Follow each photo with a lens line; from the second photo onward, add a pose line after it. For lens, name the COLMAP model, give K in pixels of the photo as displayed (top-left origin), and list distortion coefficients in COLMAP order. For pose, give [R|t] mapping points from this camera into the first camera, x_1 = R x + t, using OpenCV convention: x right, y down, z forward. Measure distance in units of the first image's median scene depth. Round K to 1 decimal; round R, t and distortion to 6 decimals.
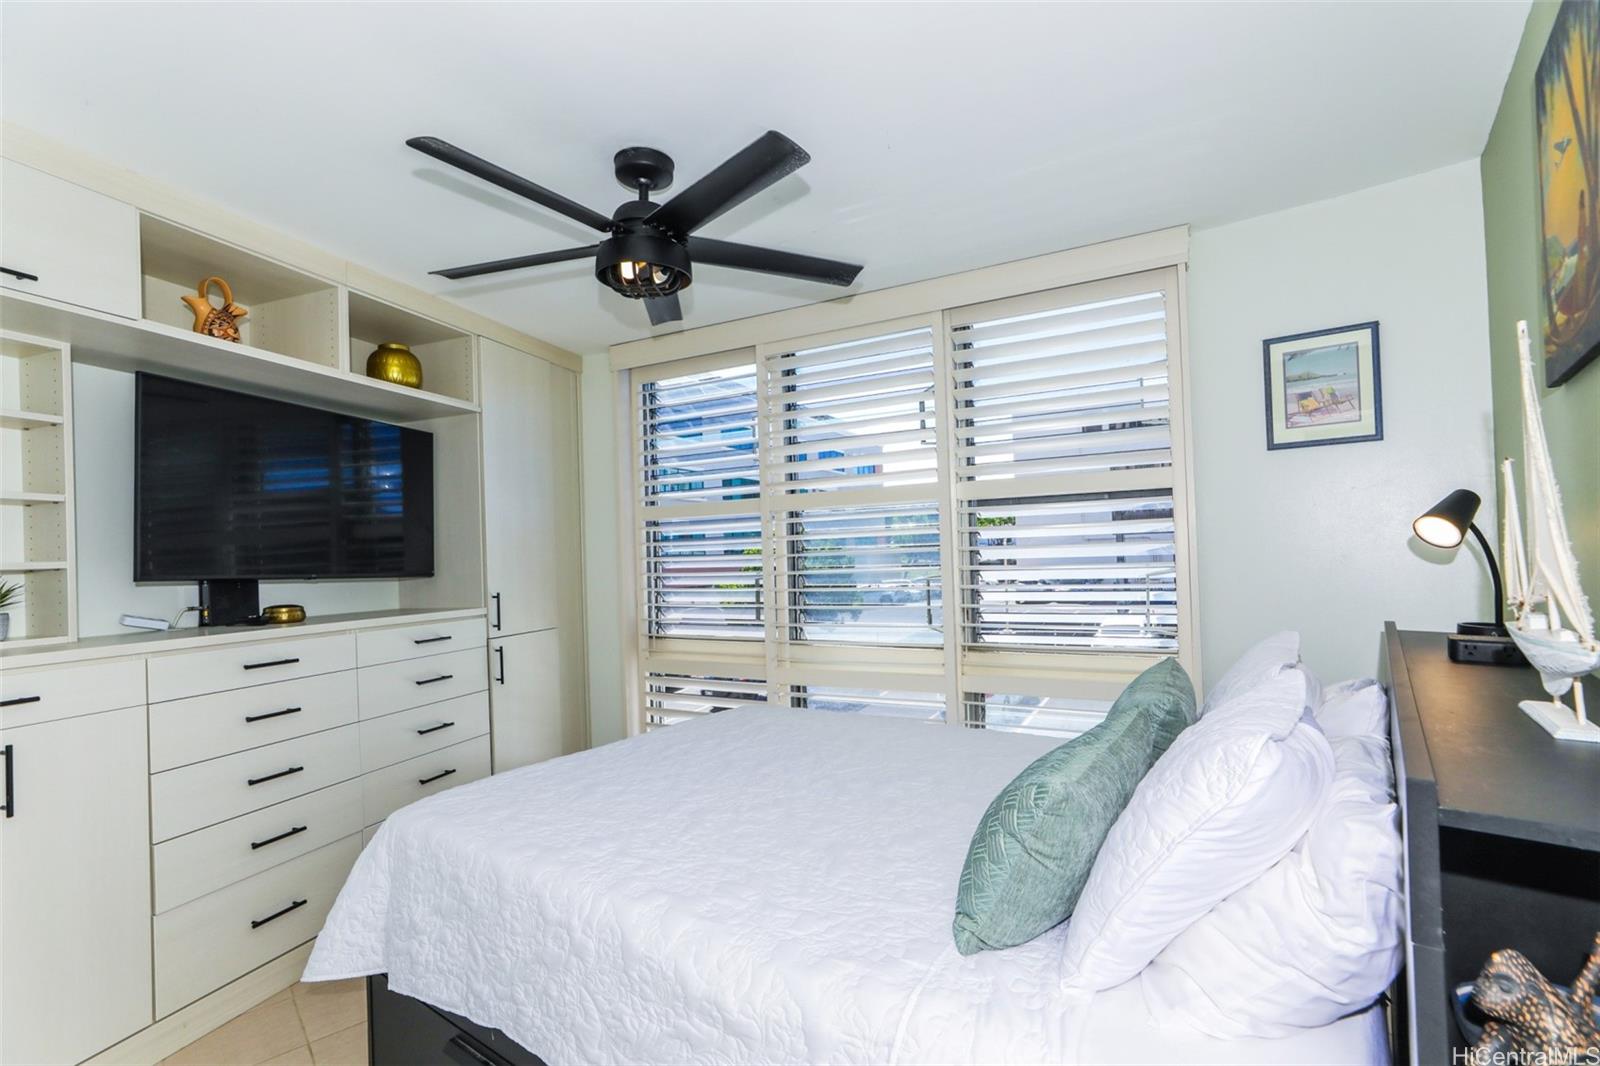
lens RADIAL K [[733.1, 0, 807.5], [0, 733.1, 547.4], [0, 0, 1]] dist [-0.005562, -0.000249]
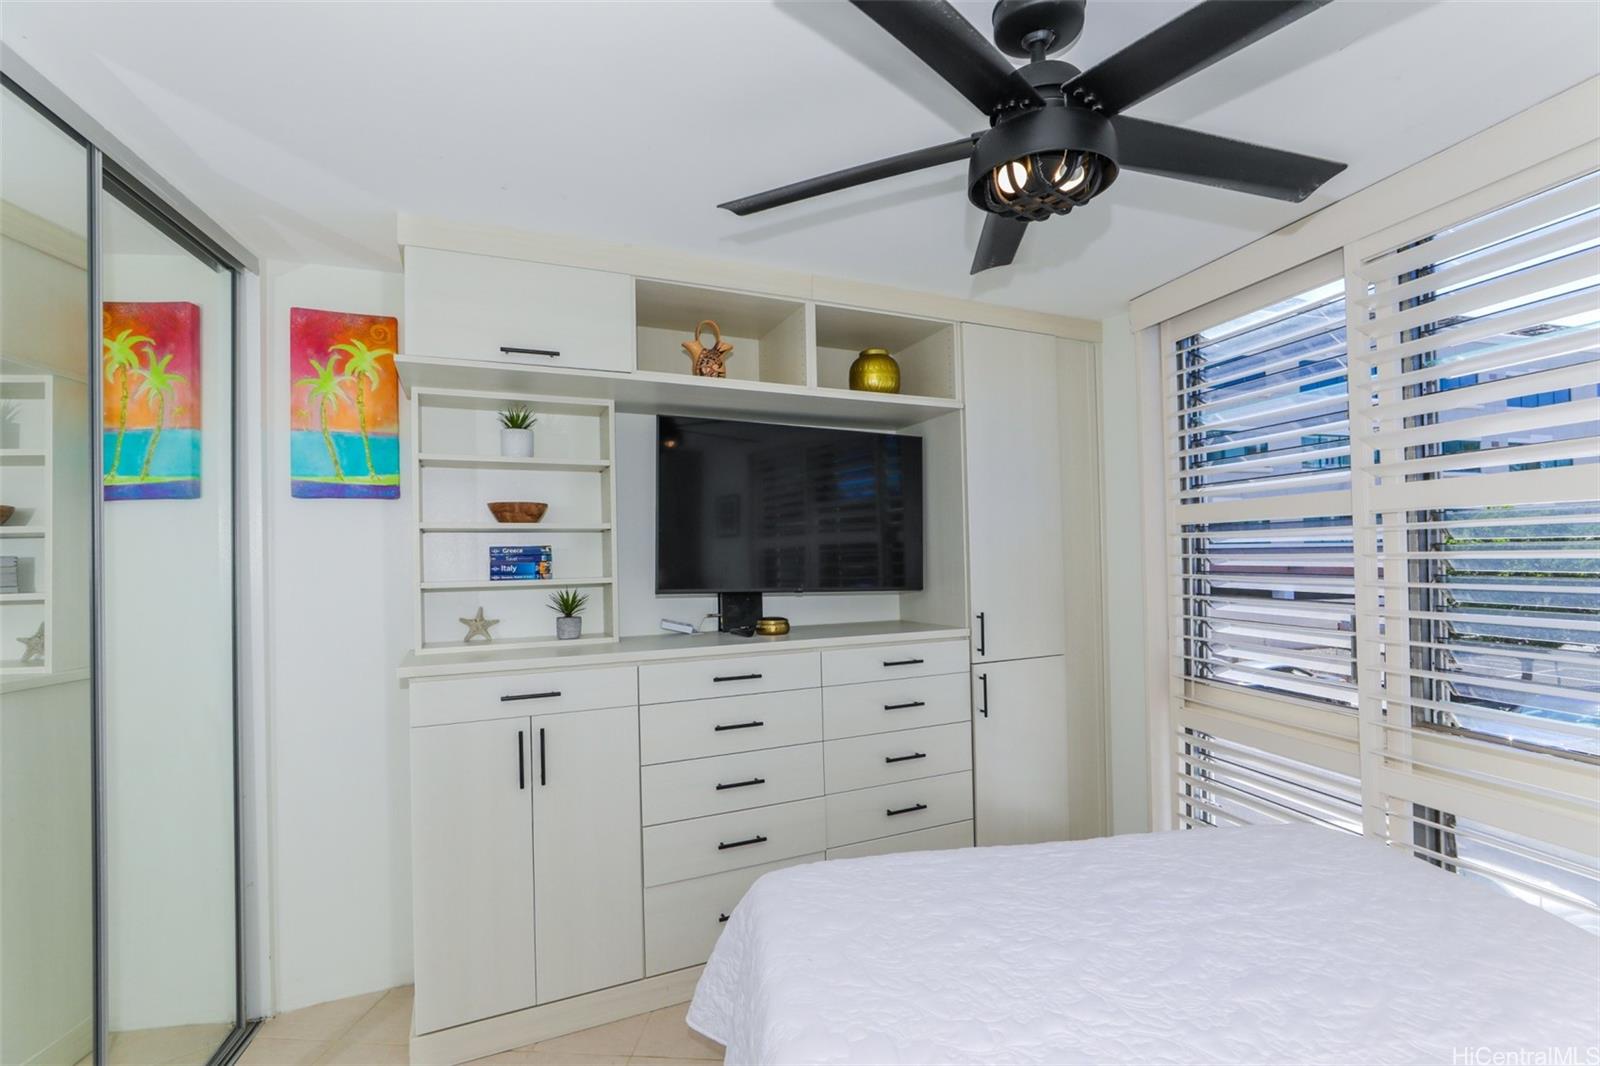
lens RADIAL K [[733.1, 0, 810.5], [0, 733.1, 546.5], [0, 0, 1]] dist [-0.005562, -0.000249]
pose [[0.683005, 0.012141, -0.730313, 0.077598], [0.004993, 0.999761, 0.021289, -0.037055], [0.730397, -0.018187, 0.682781, 0.253982]]
